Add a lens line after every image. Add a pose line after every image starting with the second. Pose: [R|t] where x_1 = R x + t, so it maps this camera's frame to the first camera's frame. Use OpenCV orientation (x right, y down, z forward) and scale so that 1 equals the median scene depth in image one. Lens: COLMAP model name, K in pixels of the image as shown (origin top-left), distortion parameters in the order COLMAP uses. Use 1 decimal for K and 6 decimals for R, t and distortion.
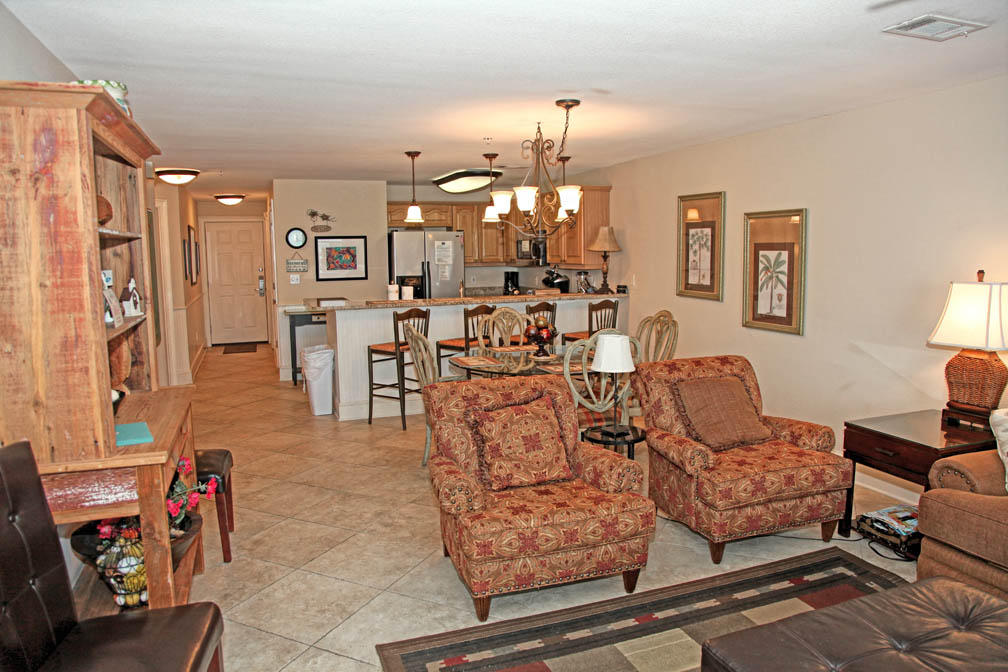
lens RADIAL K [[690.0, 0, 507.1], [0, 690.0, 338.4], [0, 0, 1]] dist [-0.120754, 0.067026]
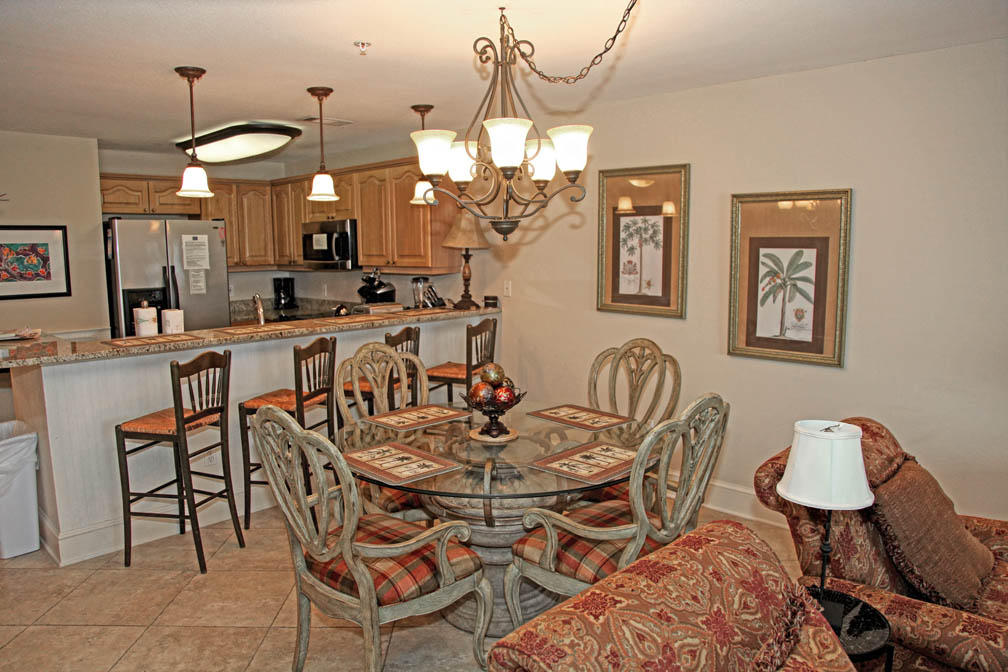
lens RADIAL K [[686.8, 0, 506.0], [0, 686.8, 340.5], [0, 0, 1]] dist [-0.126894, 0.071037]
pose [[0.902235, -0.052881, 0.427989, -0.150405], [0.050534, 0.998580, 0.016852, -0.050780], [-0.428273, 0.006424, 0.903627, 0.416806]]
